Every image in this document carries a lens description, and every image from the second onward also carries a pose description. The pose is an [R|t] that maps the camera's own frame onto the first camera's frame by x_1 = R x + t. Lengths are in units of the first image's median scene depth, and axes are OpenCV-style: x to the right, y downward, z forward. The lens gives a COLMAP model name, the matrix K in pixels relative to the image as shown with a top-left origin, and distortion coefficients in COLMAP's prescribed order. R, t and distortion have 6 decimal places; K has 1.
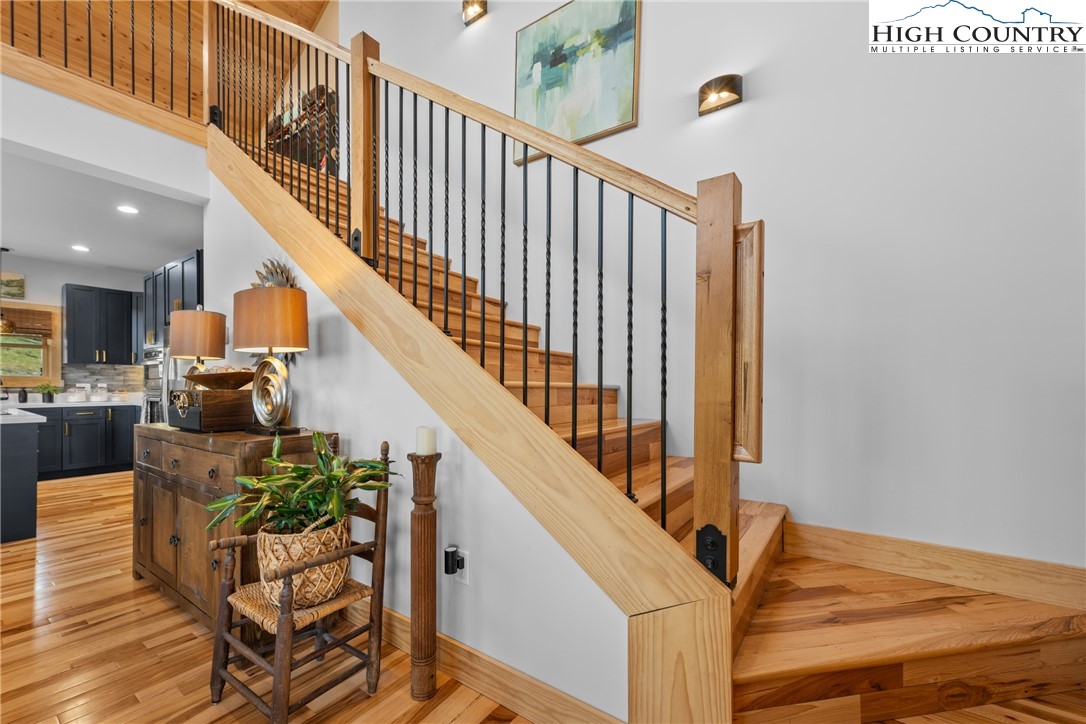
lens RADIAL K [[422.9, 0, 546.9], [0, 422.9, 381.4], [0, 0, 1]] dist [0.014998, -0.002789]
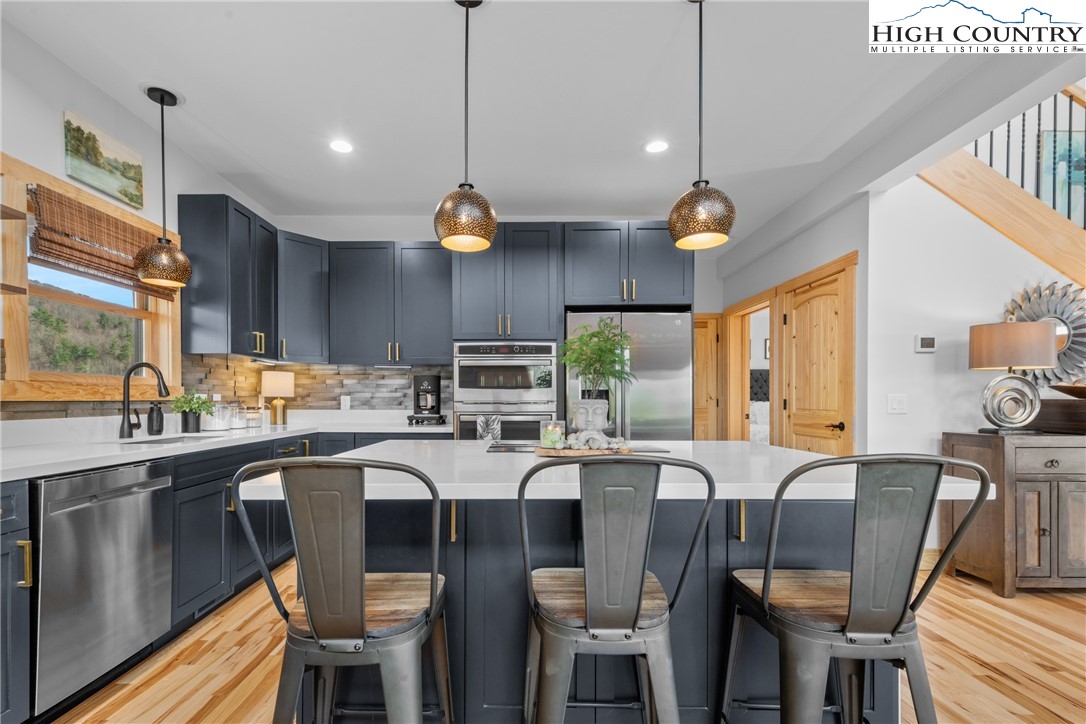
lens RADIAL K [[494.7, 0, 520.9], [0, 494.7, 403.9], [0, 0, 1]] dist [0.009529, -0.000367]
pose [[0.817276, -0.003530, 0.576236, -1.228432], [-0.002210, 0.999955, 0.009260, 0.011976], [-0.576242, -0.008842, 0.817231, 0.334466]]
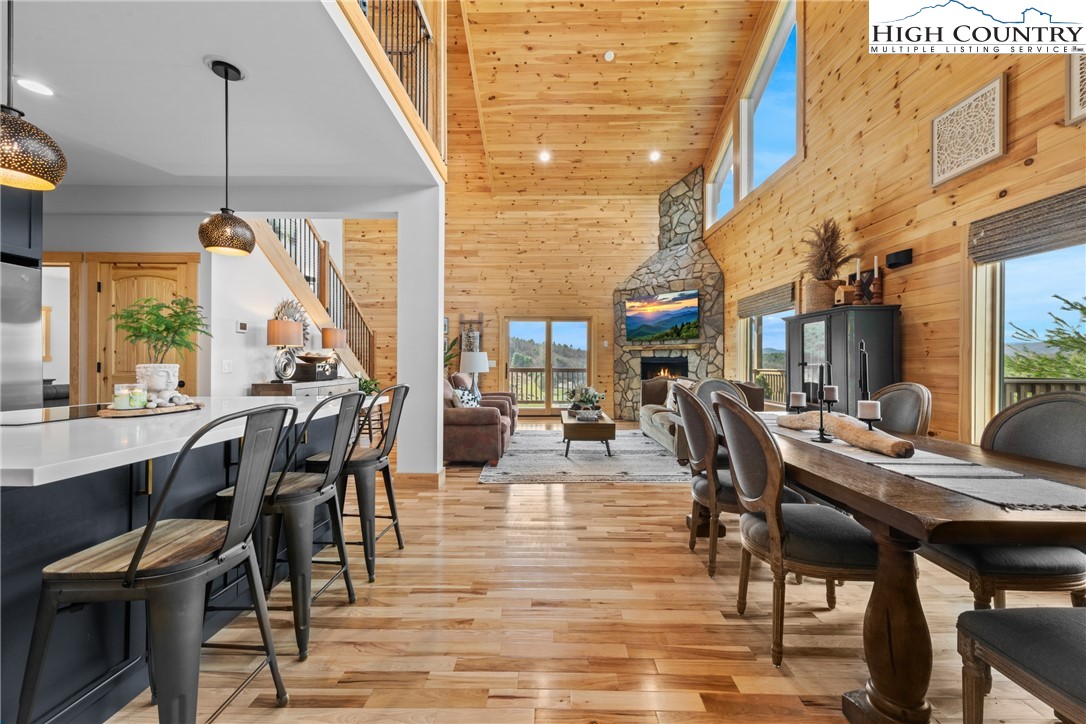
lens RADIAL K [[422.9, 0, 543.3], [0, 422.9, 361.8], [0, 0, 1]] dist [0.014998, -0.002789]
pose [[-0.568985, 0.002595, 0.822344, -1.465480], [-0.004922, 0.999966, -0.006561, 0.010802], [-0.822333, -0.007781, -0.568953, 0.545565]]
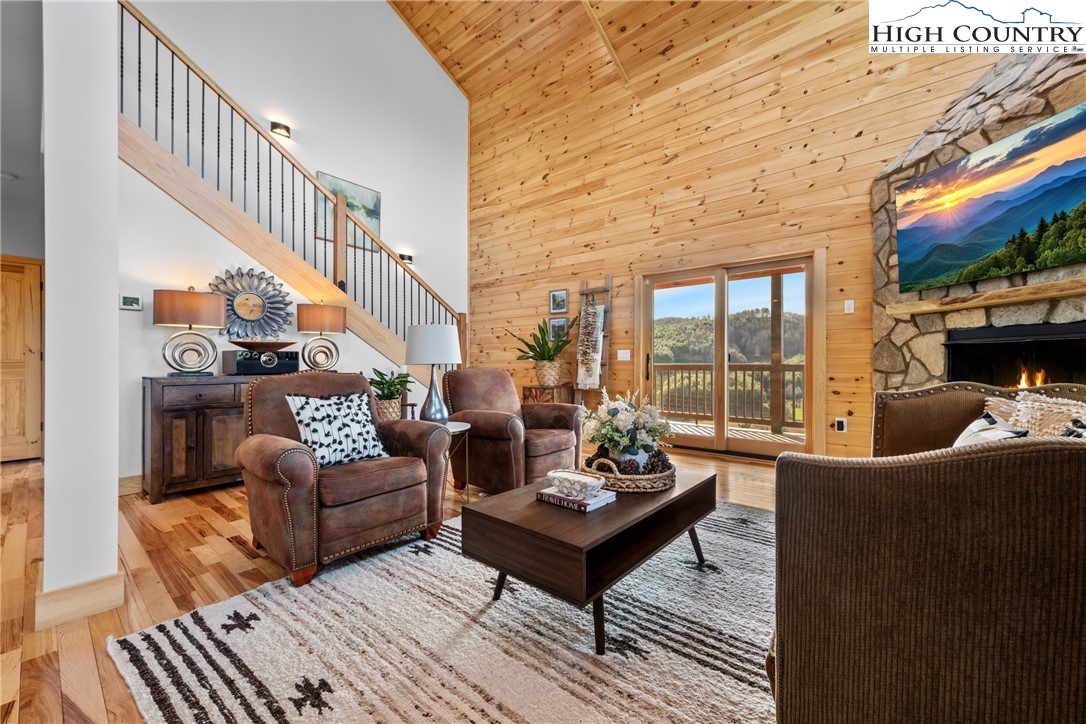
lens RADIAL K [[422.9, 0, 549.3], [0, 422.9, 365.7], [0, 0, 1]] dist [0.014998, -0.002789]
pose [[0.072264, -0.005231, 0.997372, -1.034117], [-0.003165, 0.999980, 0.005474, 0.029763], [-0.997381, -0.003552, 0.072246, -0.116367]]
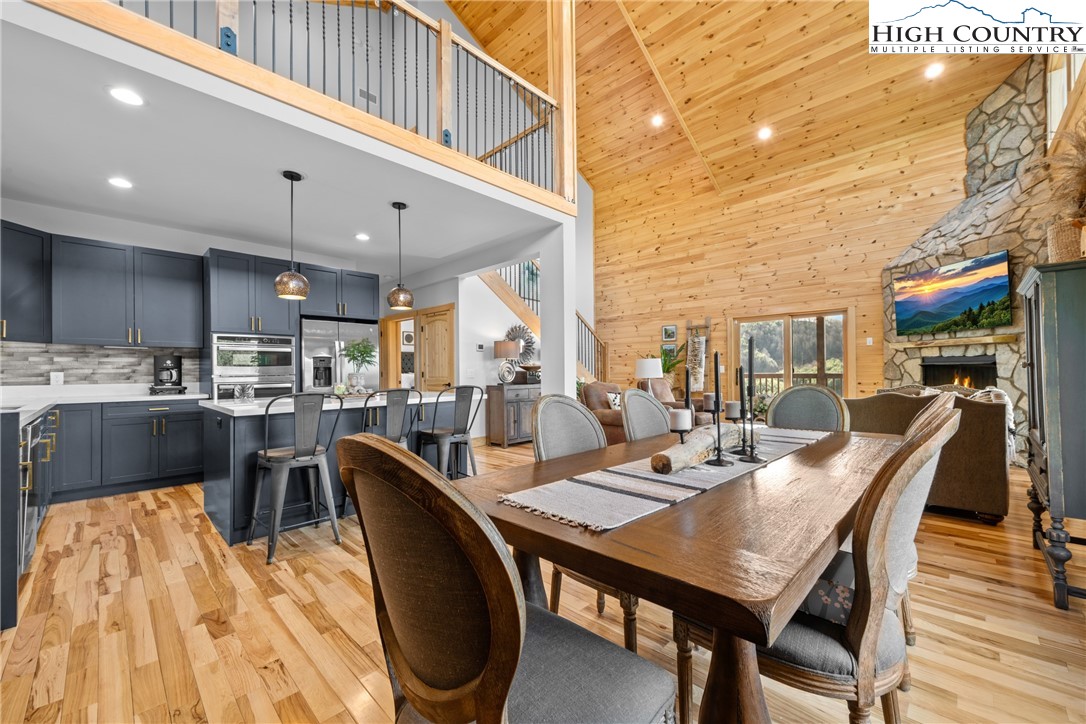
lens RADIAL K [[422.9, 0, 547.8], [0, 422.9, 368.9], [0, 0, 1]] dist [0.014998, -0.002789]
pose [[0.146018, 0.004548, 0.989271, -1.643370], [0.007188, 0.999958, -0.005658, 0.011704], [-0.989256, 0.007937, 0.145980, 0.178018]]
